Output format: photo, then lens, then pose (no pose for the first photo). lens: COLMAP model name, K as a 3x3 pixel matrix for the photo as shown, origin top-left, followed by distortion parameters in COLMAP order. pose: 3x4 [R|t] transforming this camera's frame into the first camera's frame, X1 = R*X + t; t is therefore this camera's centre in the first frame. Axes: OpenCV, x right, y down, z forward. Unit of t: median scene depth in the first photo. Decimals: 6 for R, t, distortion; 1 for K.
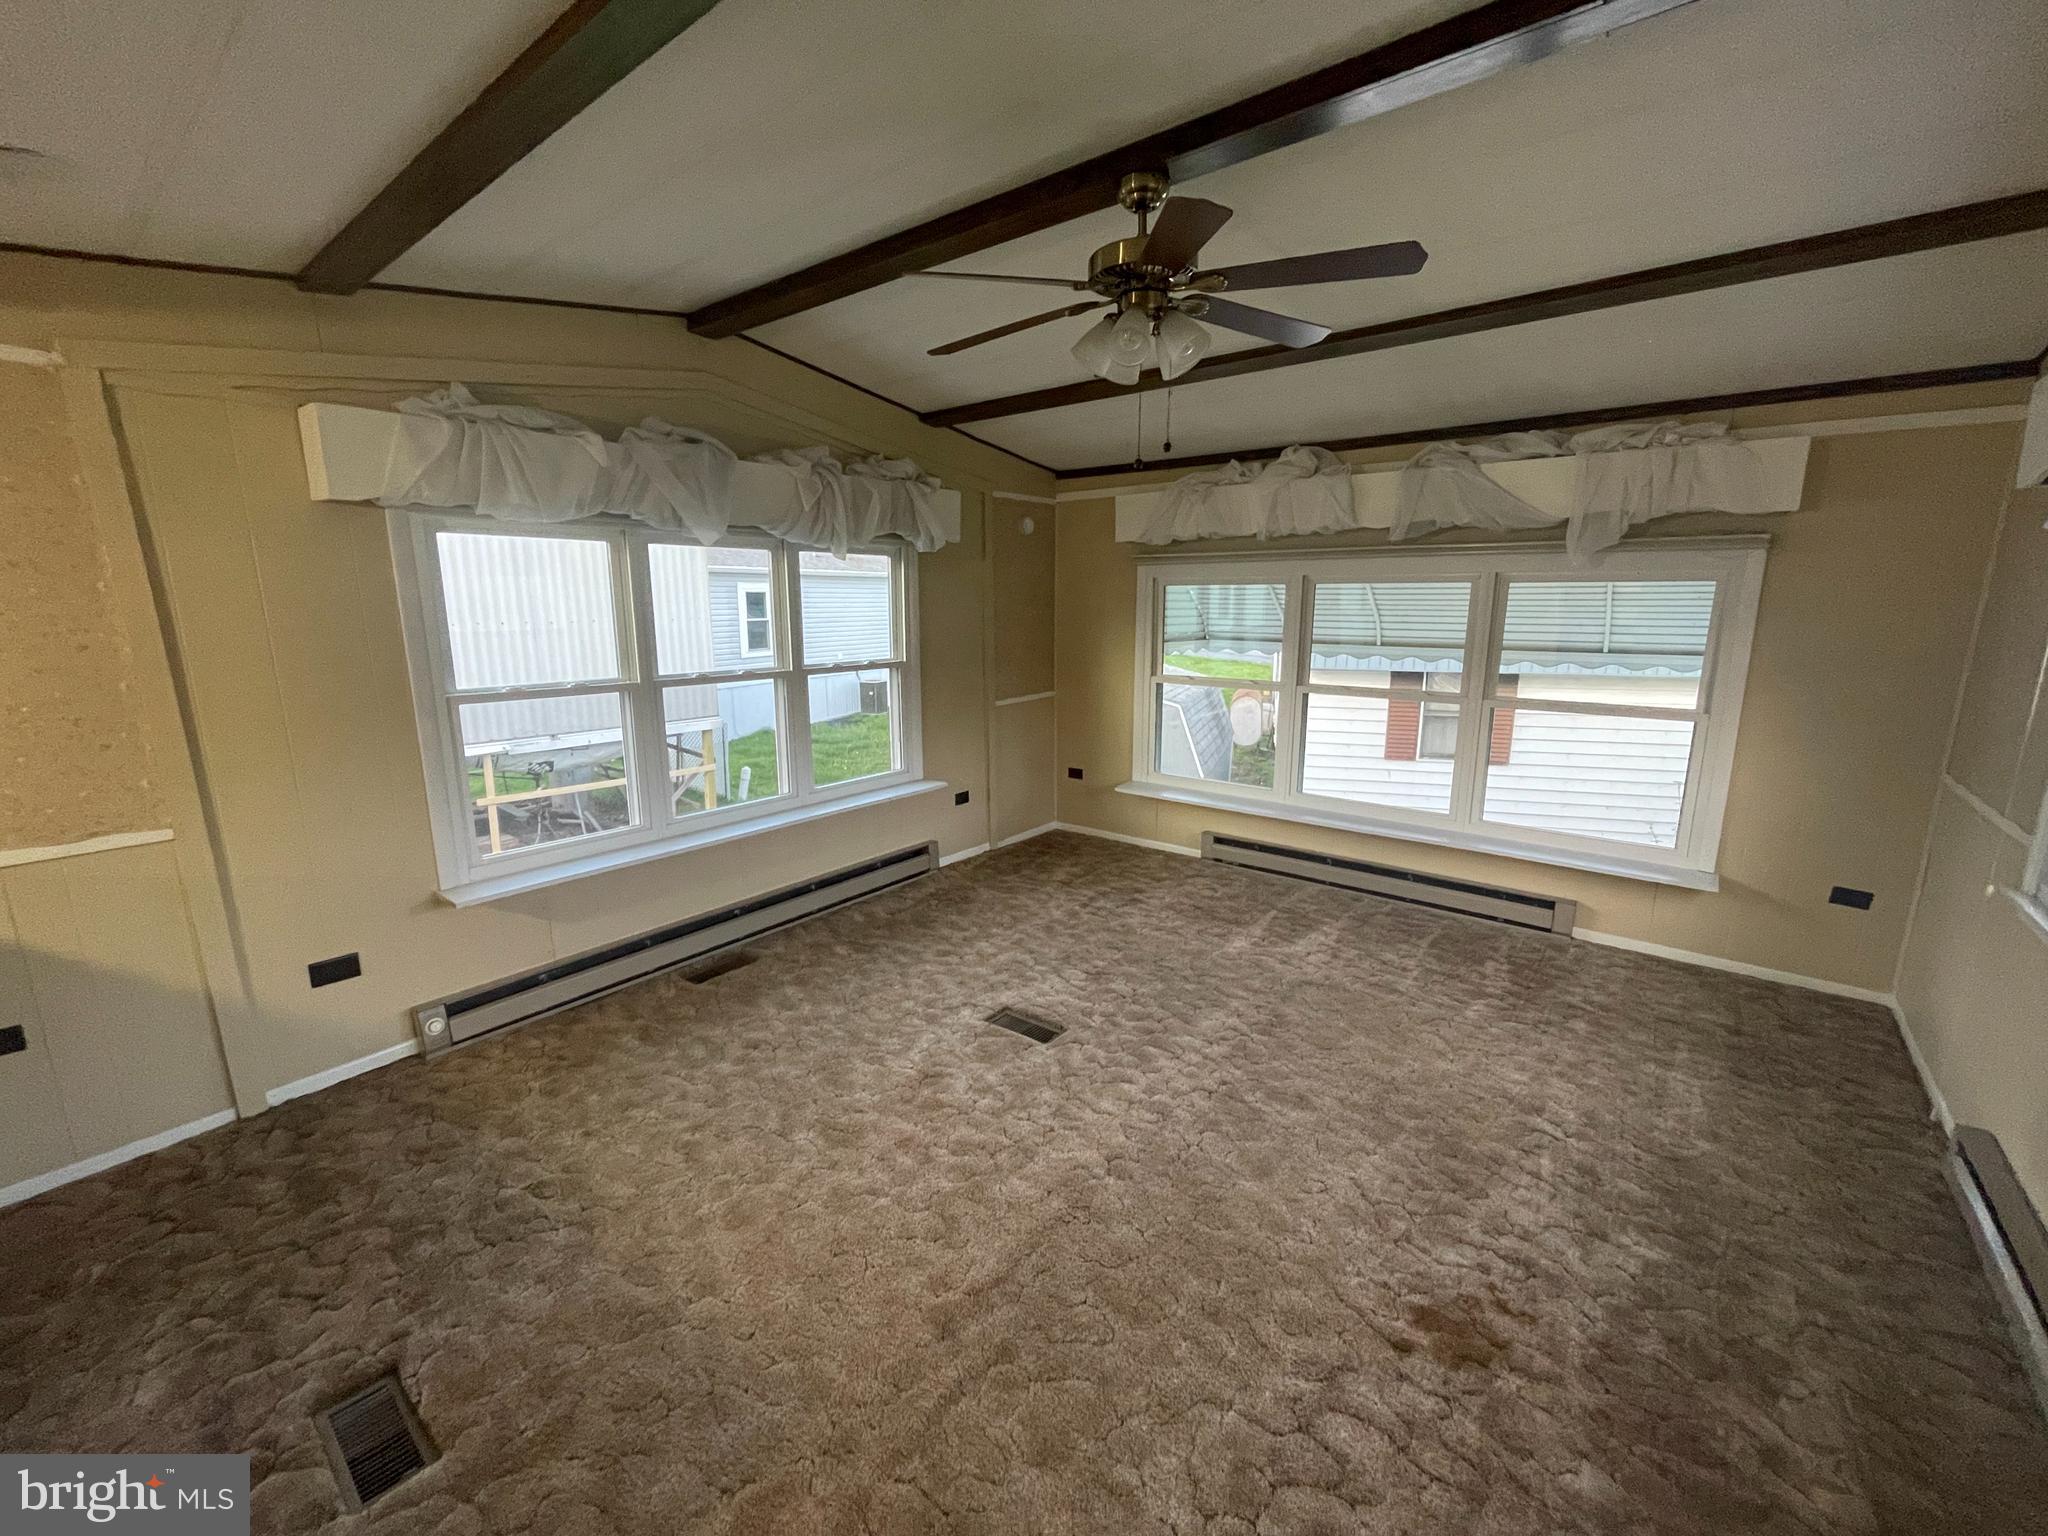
lens RADIAL K [[812.2, 0, 1025.7], [0, 812.2, 755.8], [0, 0, 1]] dist [0.001237, 0.000010]
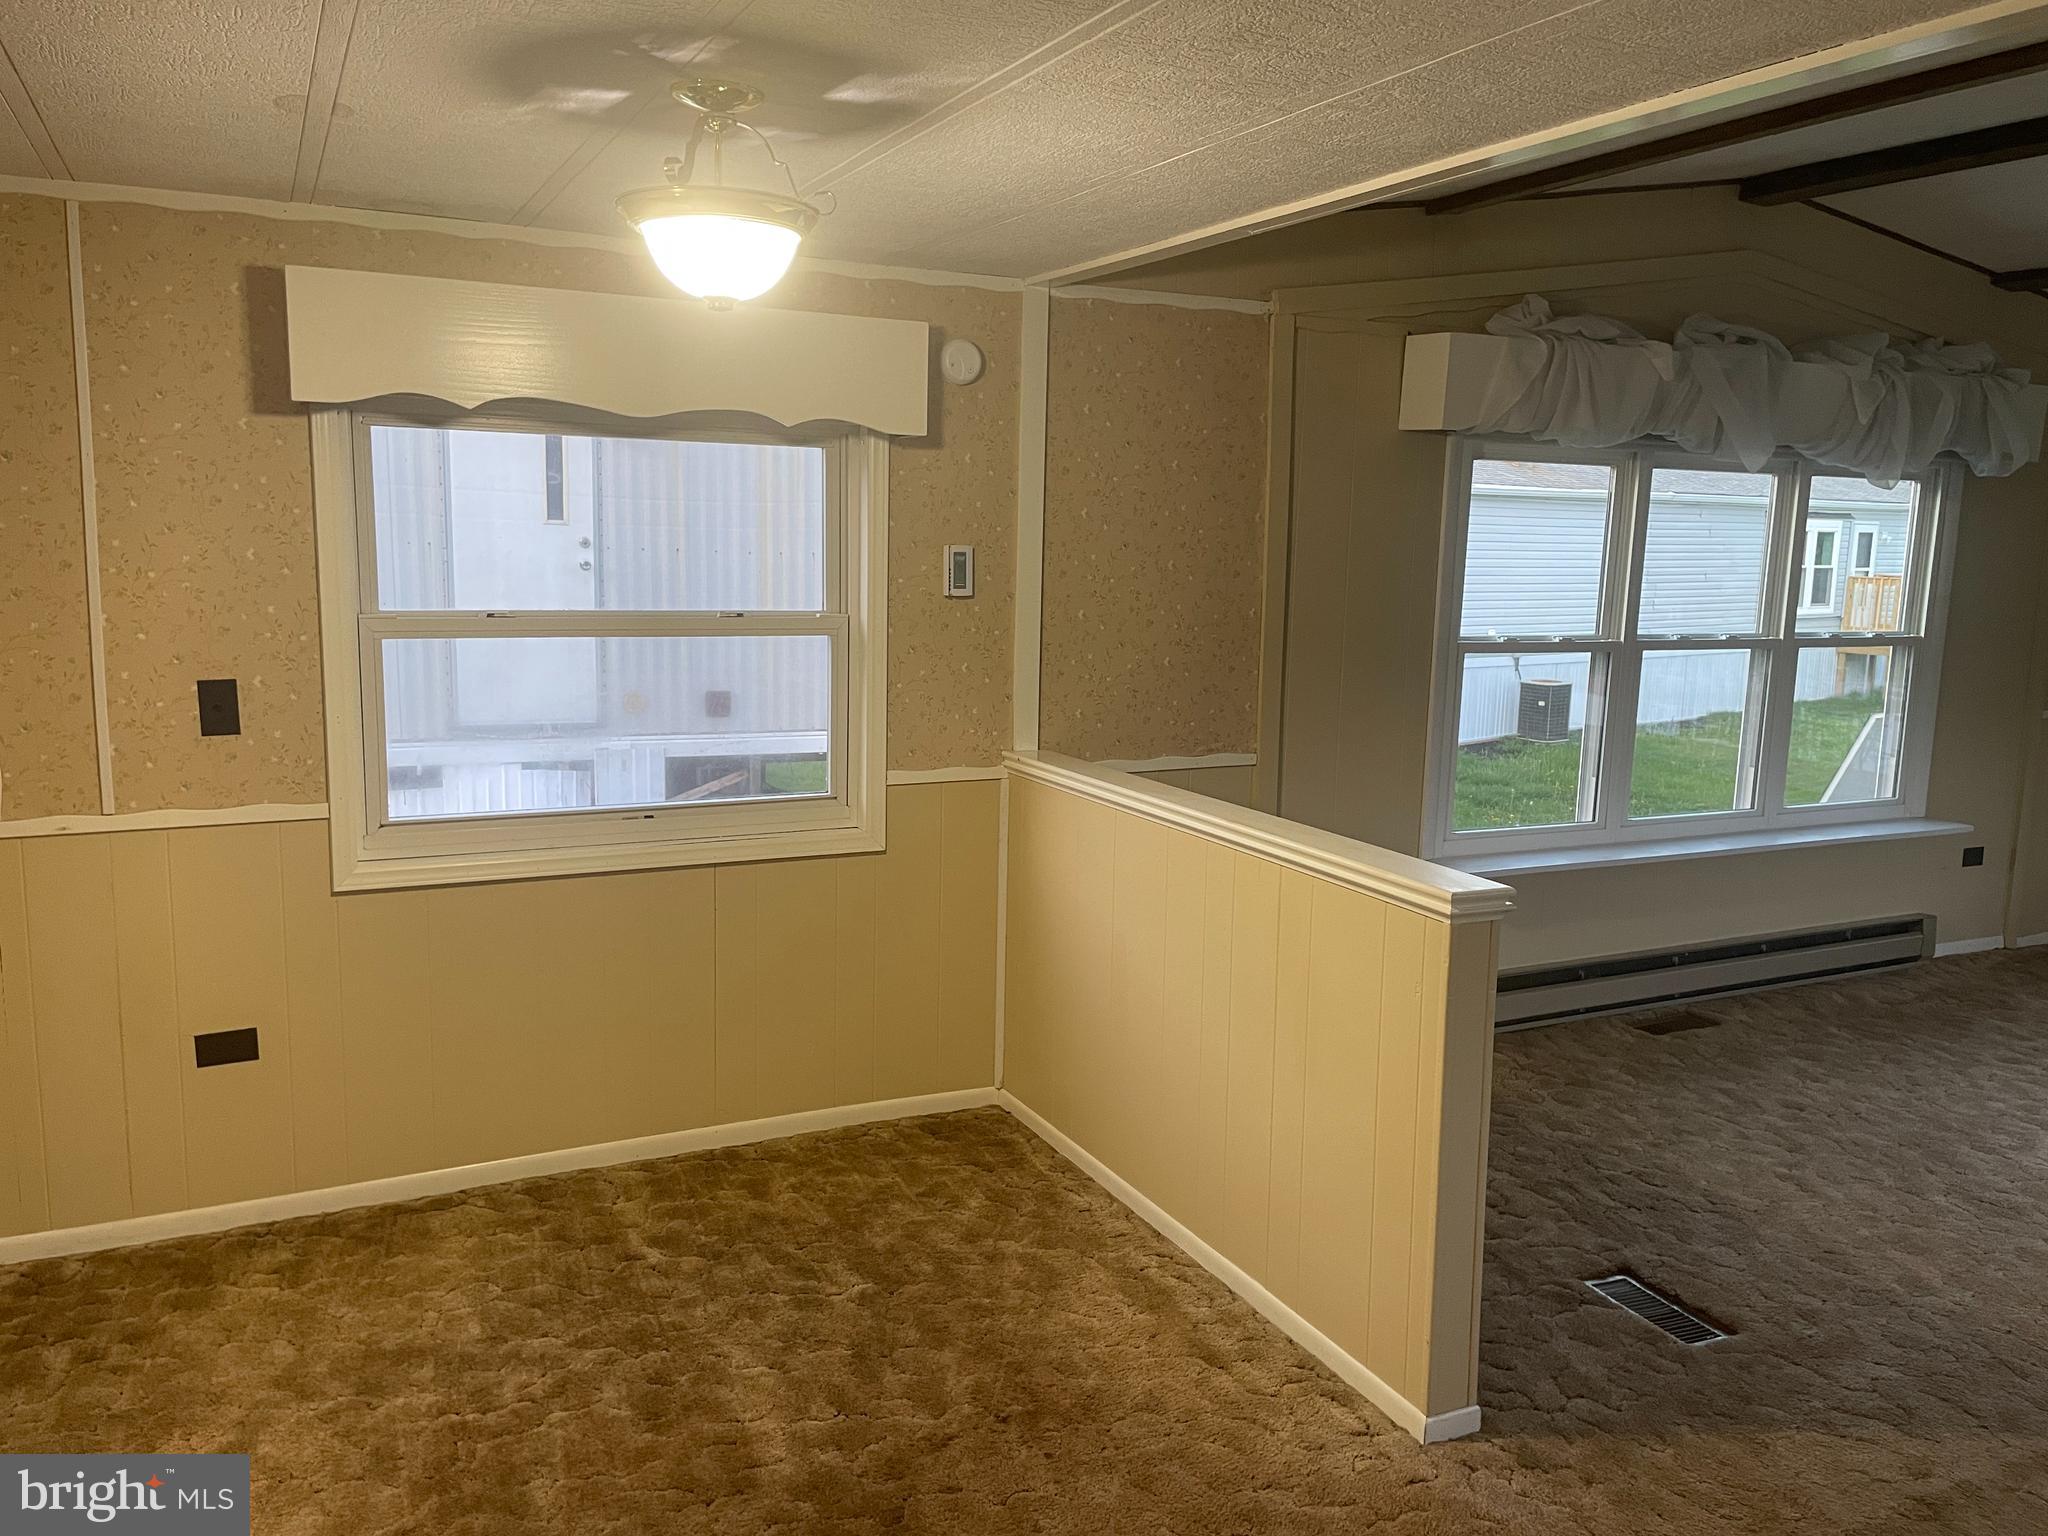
lens RADIAL K [[1521.8, 0, 1016.5], [0, 1521.8, 755.7], [0, 0, 1]] dist [0.101401, -0.128411]
pose [[0.904225, 0.088080, -0.417874, -0.358332], [-0.107542, 0.993930, -0.023206, 0.115786], [0.413293, 0.065923, 0.908209, -0.589899]]
